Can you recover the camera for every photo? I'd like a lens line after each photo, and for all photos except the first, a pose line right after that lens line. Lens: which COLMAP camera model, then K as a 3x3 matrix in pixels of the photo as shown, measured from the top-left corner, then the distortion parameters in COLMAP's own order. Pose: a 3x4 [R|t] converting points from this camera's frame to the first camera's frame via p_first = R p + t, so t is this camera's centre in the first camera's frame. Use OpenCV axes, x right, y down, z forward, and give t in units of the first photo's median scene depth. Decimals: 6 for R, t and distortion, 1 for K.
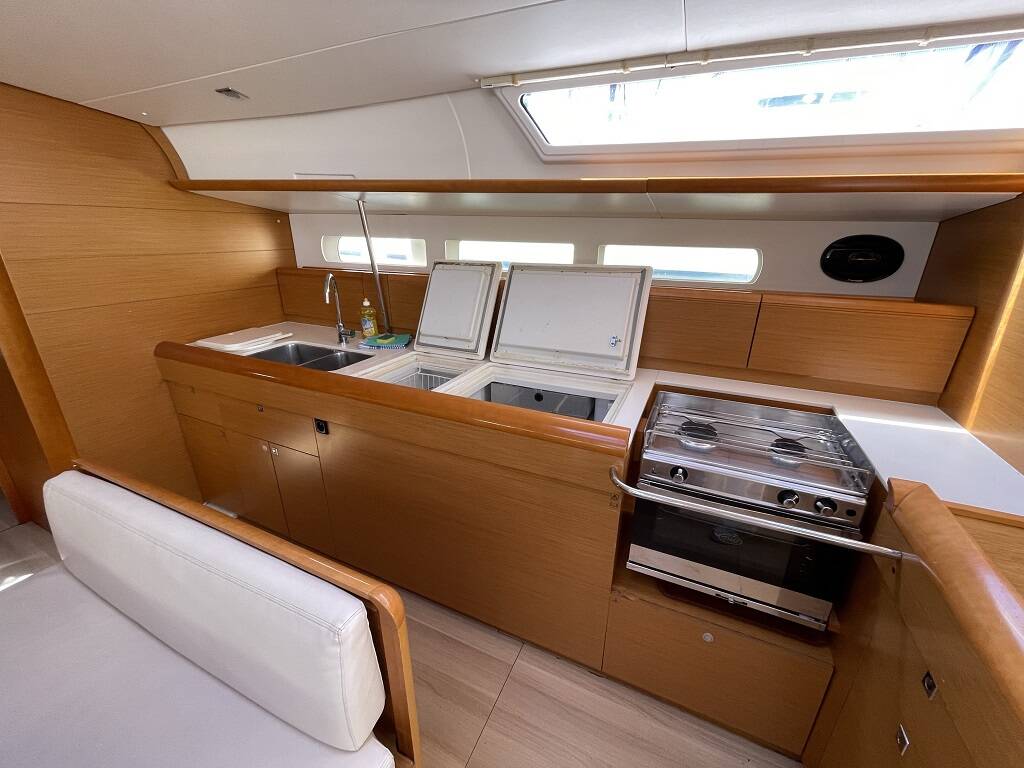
lens RADIAL K [[415.7, 0, 505.6], [0, 415.7, 384.3], [0, 0, 1]] dist [-0.000614, -0.000378]
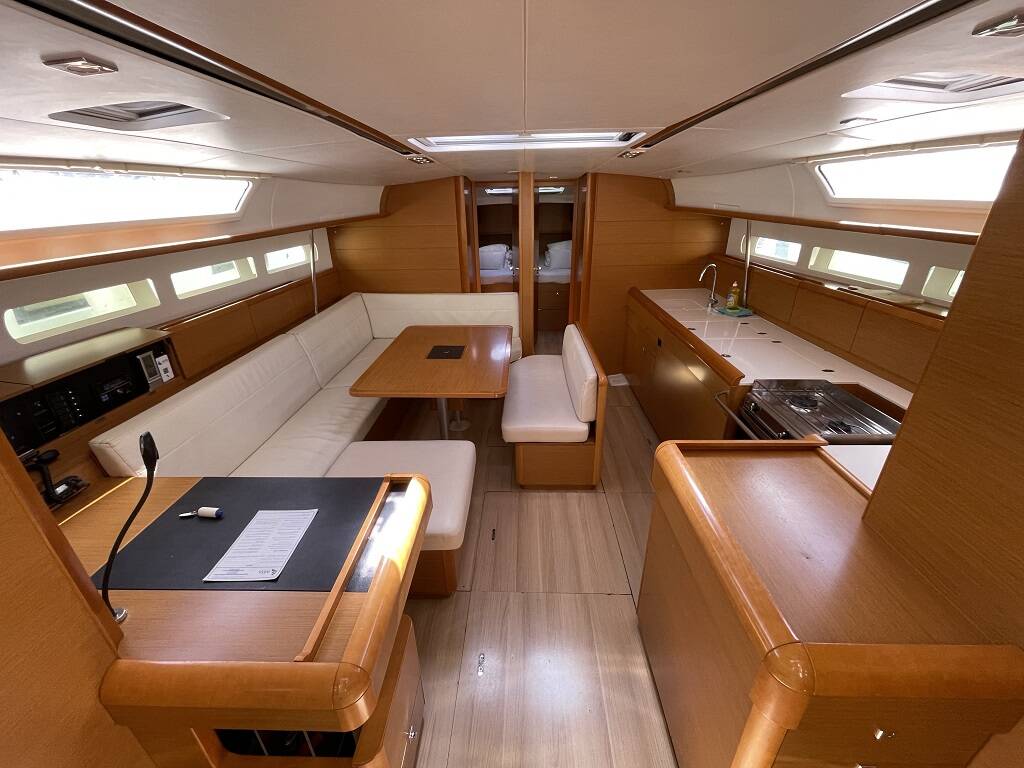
lens RADIAL K [[415.7, 0, 505.6], [0, 415.7, 384.3], [0, 0, 1]] dist [-0.000614, -0.000378]
pose [[0.391636, 0.366614, -0.843928, 1.181038], [-0.296850, 0.918493, 0.261249, -0.014057], [0.870920, 0.148206, 0.468544, -0.607747]]
